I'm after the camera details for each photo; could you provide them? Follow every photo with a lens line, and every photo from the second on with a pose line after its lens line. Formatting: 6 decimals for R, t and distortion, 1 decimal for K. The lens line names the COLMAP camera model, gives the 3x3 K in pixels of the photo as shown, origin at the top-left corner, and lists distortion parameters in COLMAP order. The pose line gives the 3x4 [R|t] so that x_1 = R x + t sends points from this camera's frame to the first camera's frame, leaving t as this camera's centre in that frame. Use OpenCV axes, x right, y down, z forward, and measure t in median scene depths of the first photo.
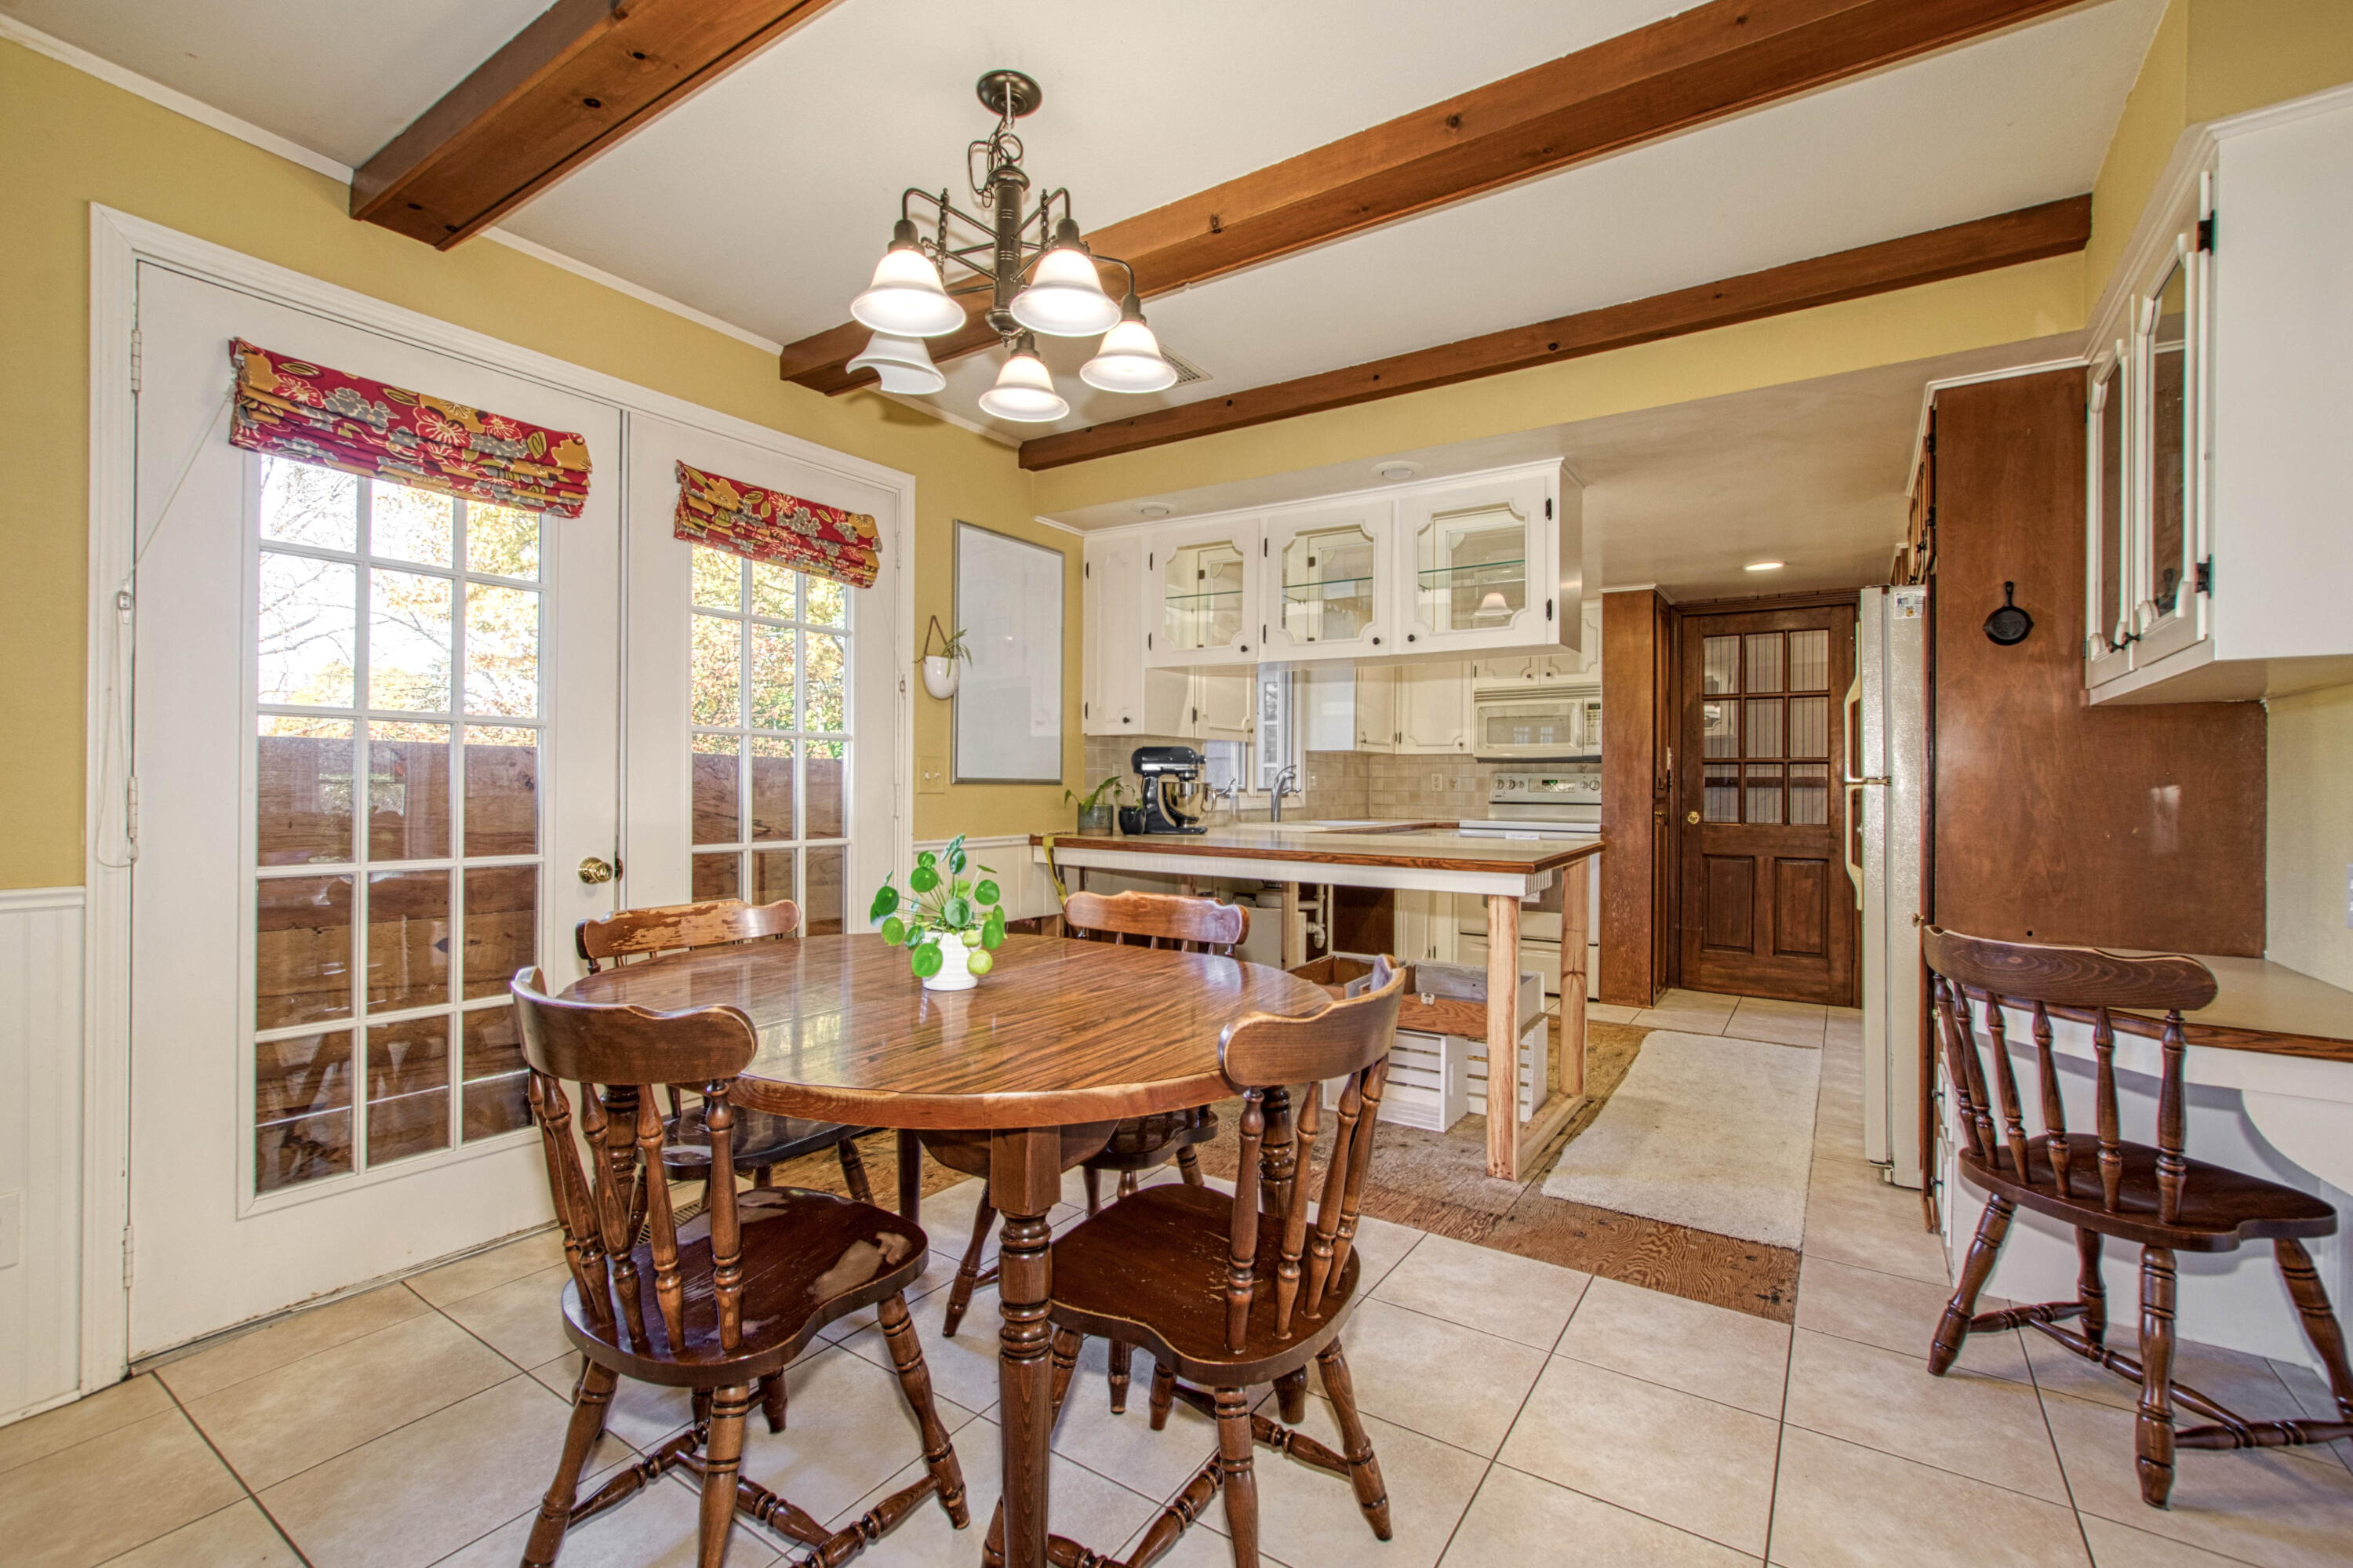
lens RADIAL K [[1050.7, 0, 1228.3], [0, 1050.7, 786.6], [0, 0, 1]] dist [-0.004852, 0.000123]
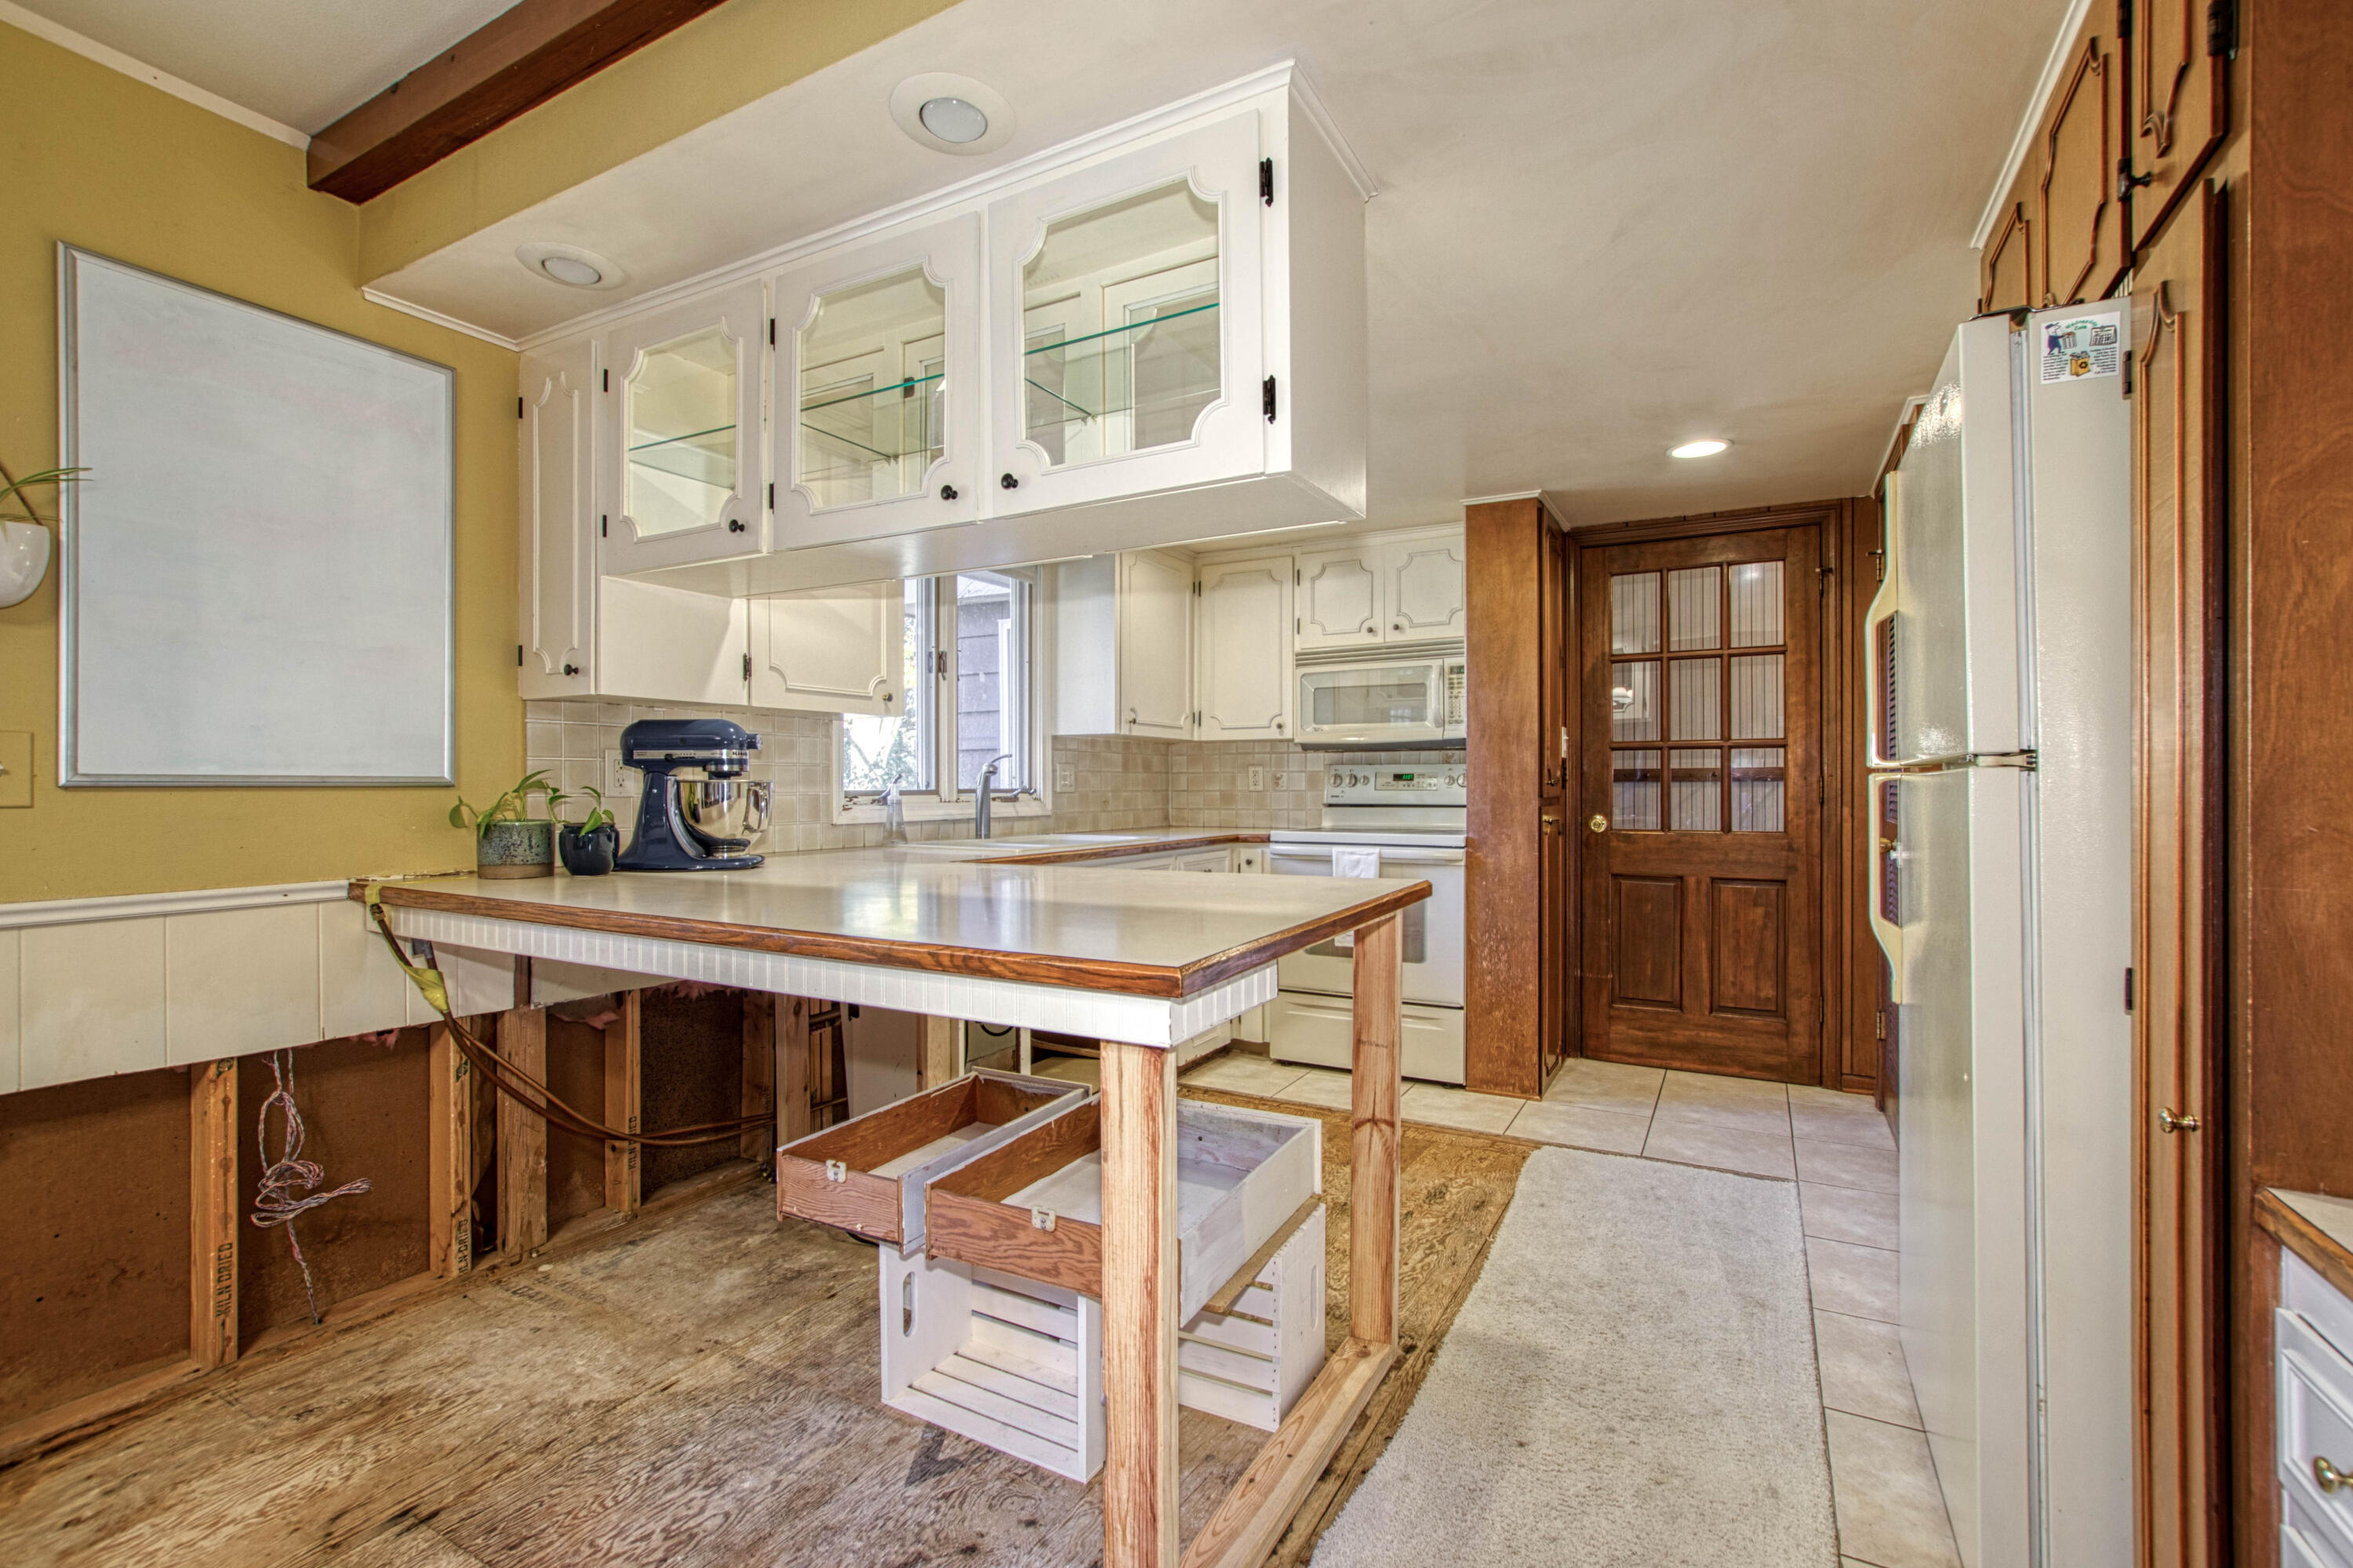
lens RADIAL K [[1050.7, 0, 1144.1], [0, 1050.7, 790.2], [0, 0, 1]] dist [-0.004852, 0.000123]
pose [[0.999947, -0.009494, 0.003870, 0.134282], [0.009482, 0.999950, 0.003076, 0.001222], [-0.003899, -0.003039, 0.999988, 0.292001]]
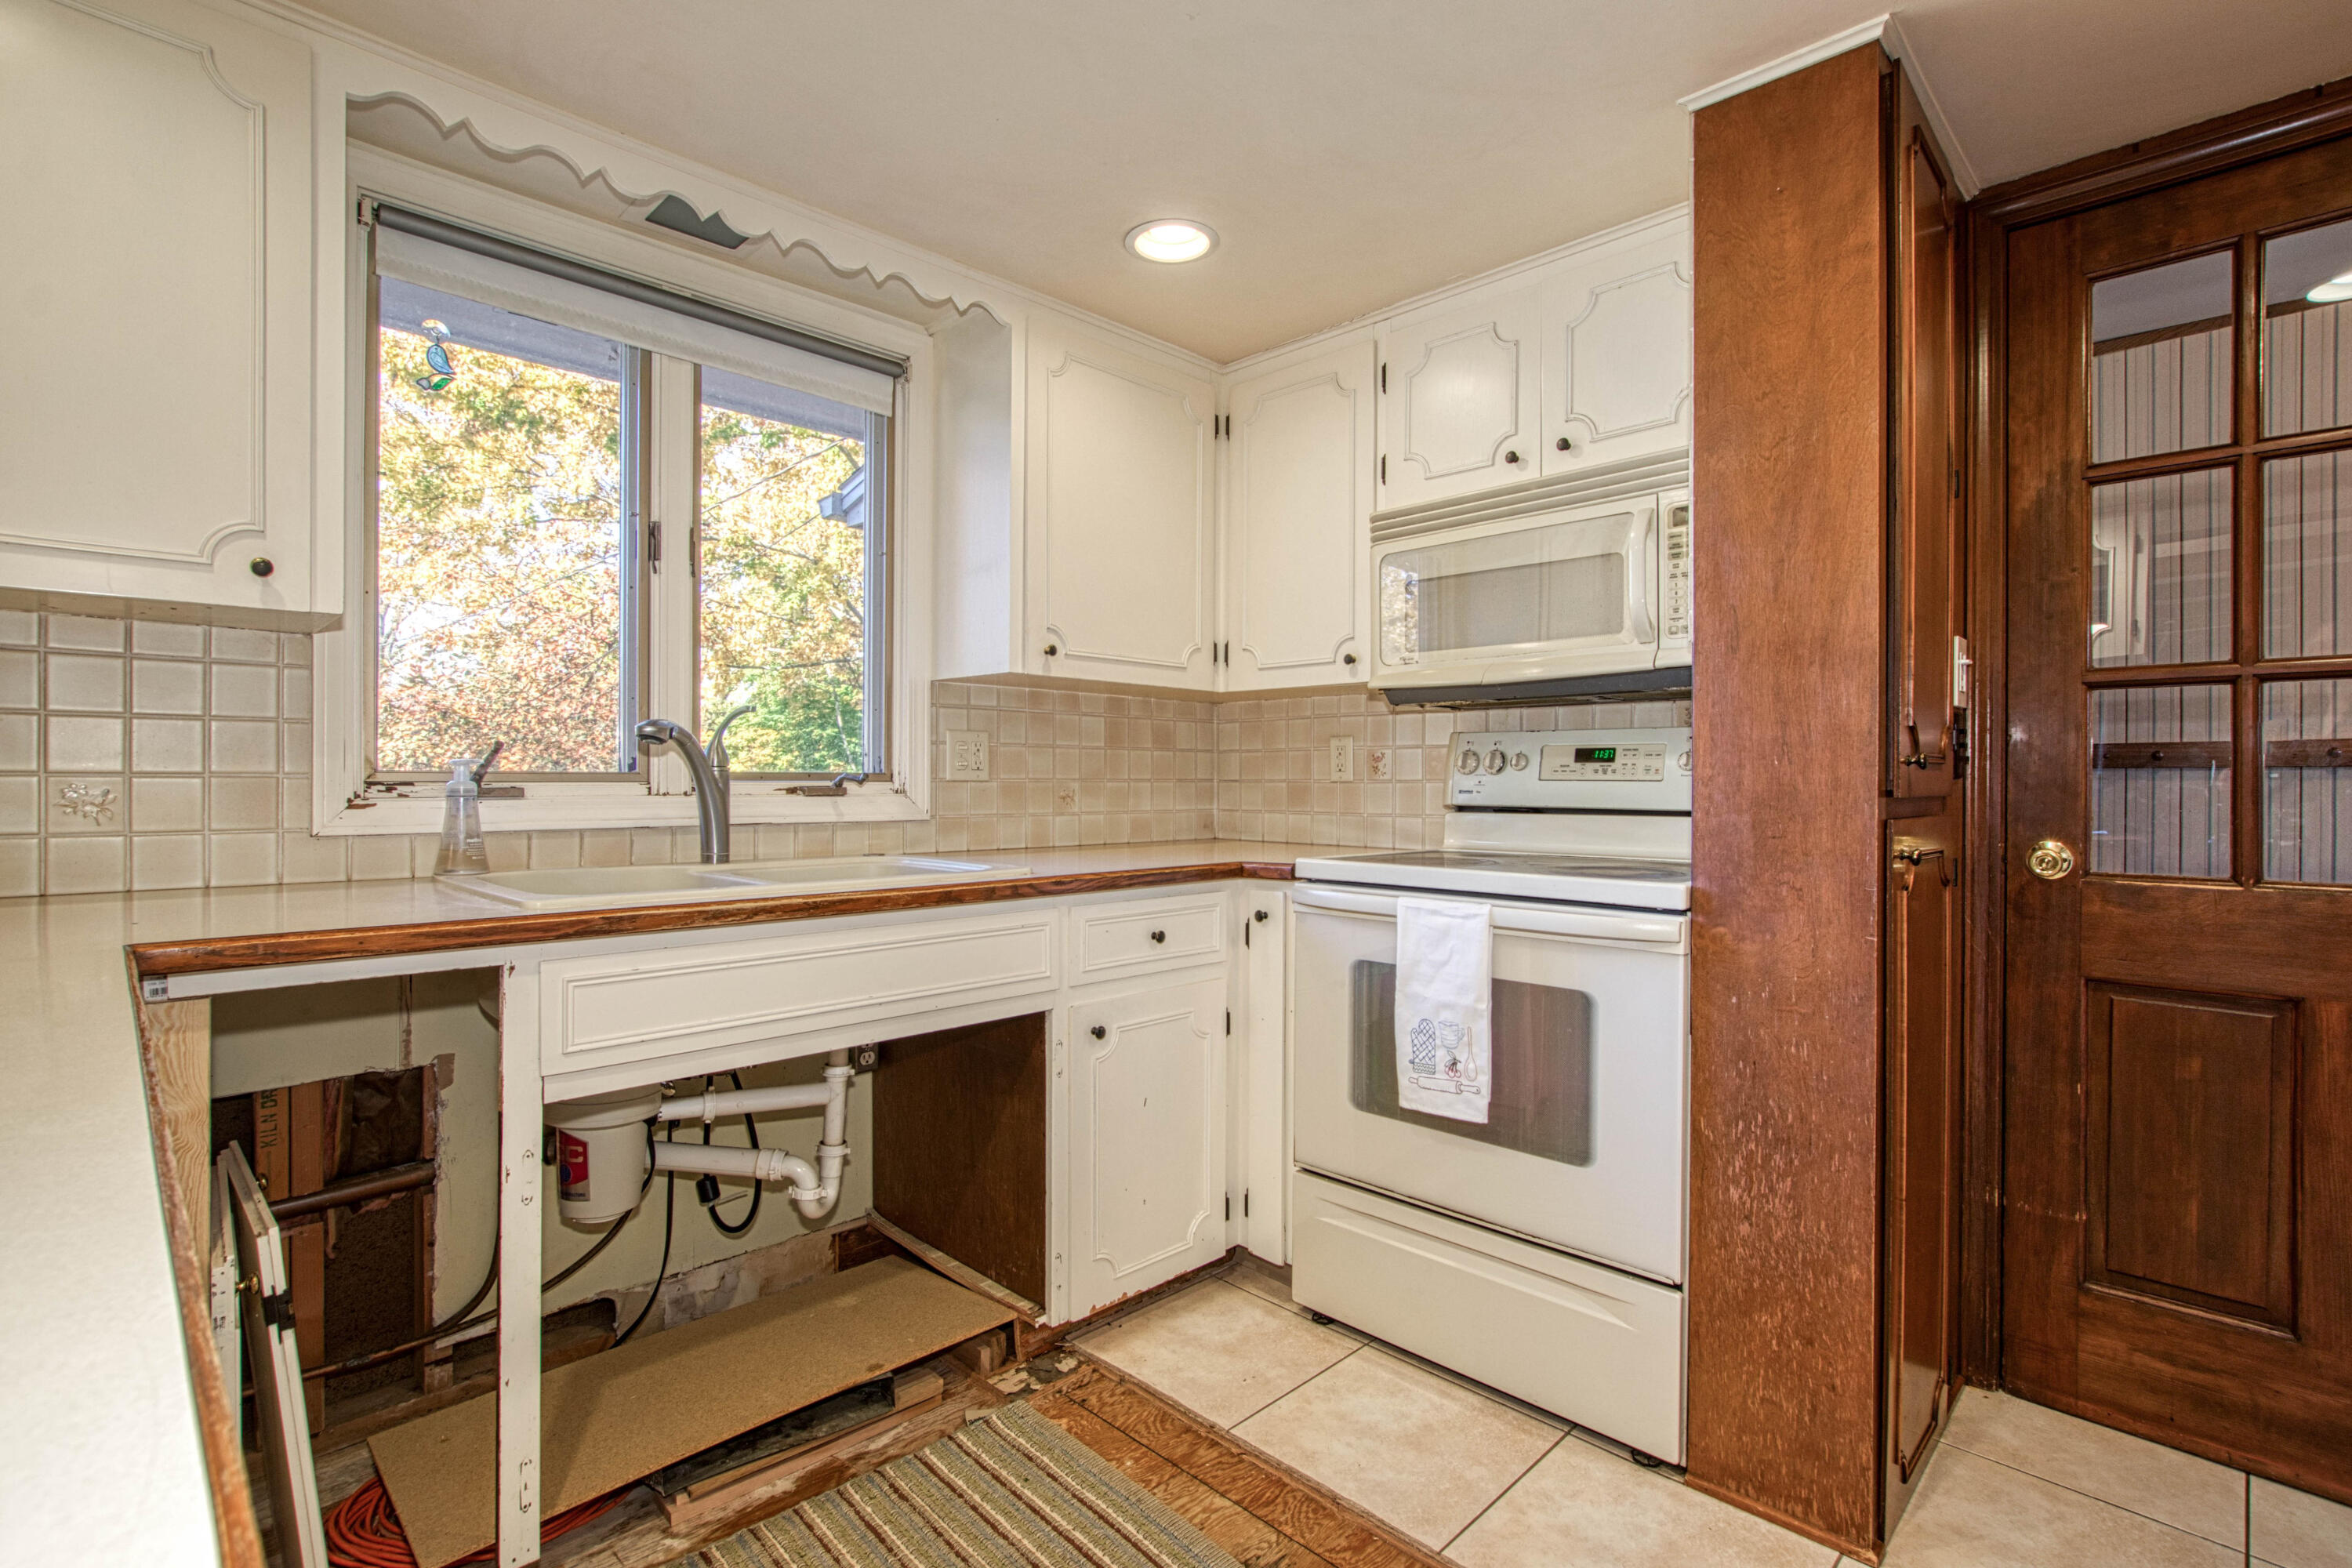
lens RADIAL K [[1051.5, 0, 1182.3], [0, 1051.5, 783.9], [0, 0, 1]] dist [-0.008302, 0.001486]
pose [[0.964975, -0.002795, -0.262327, 0.291652], [0.002904, 0.999996, 0.000028, 0.006556], [0.262326, -0.000789, 0.964979, 0.668855]]
